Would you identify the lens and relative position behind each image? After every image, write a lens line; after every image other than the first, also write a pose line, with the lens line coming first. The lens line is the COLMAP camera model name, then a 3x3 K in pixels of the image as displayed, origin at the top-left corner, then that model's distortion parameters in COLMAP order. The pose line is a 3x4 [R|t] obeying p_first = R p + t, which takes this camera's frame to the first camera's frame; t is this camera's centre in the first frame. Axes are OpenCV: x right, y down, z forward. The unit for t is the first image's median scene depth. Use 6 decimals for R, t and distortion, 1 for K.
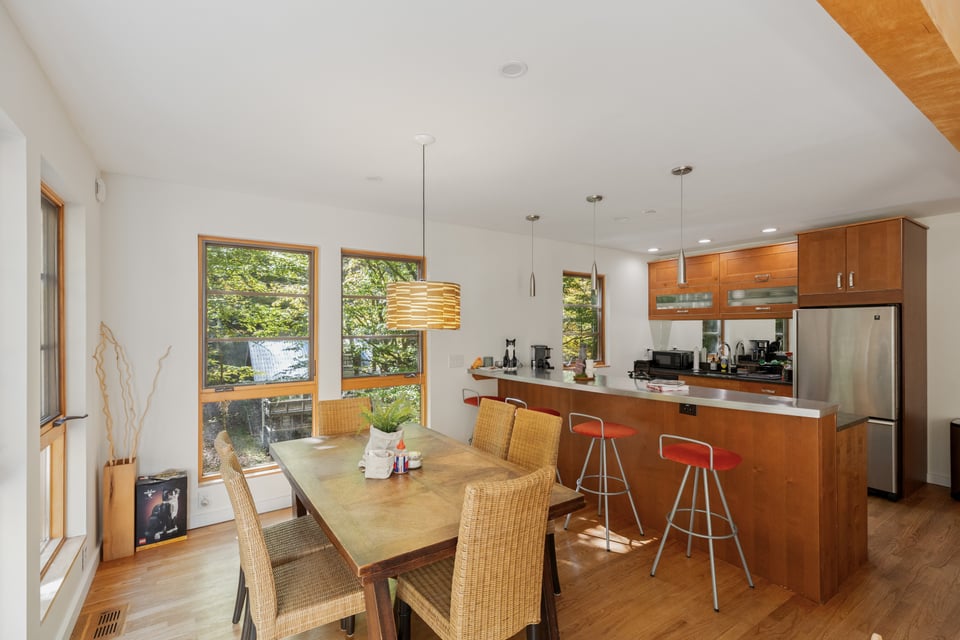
lens RADIAL K [[435.8, 0, 484.5], [0, 435.8, 332.3], [0, 0, 1]] dist [0.002895, 0.000259]
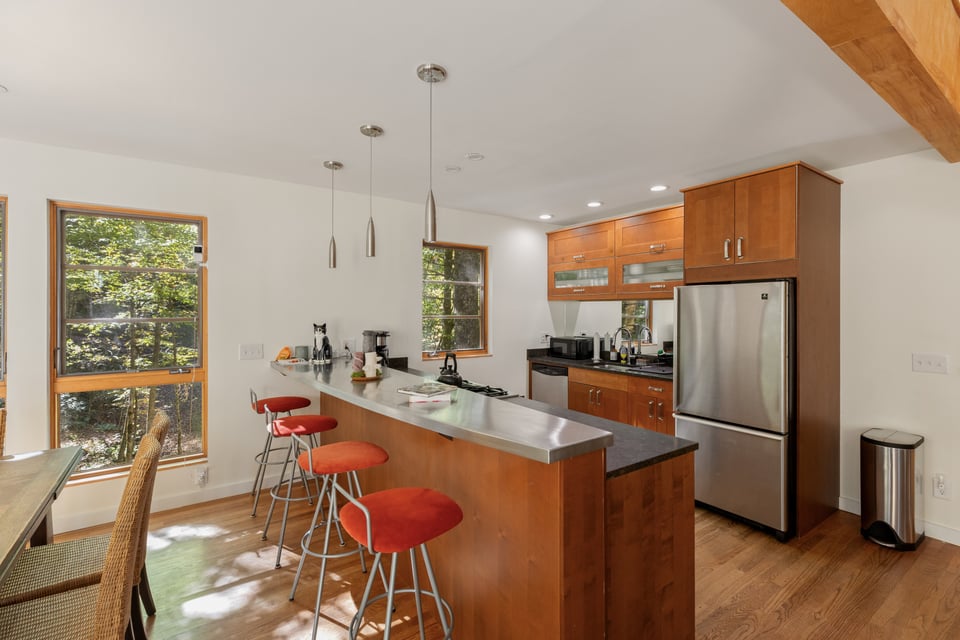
lens RADIAL K [[439.4, 0, 480.9], [0, 439.4, 315.0], [0, 0, 1]] dist [0.002924, 0.000586]
pose [[0.999889, 0.002673, 0.014629, 0.319976], [-0.002693, 0.999995, 0.001393, -0.001544], [-0.014626, -0.001432, 0.999892, 0.199219]]
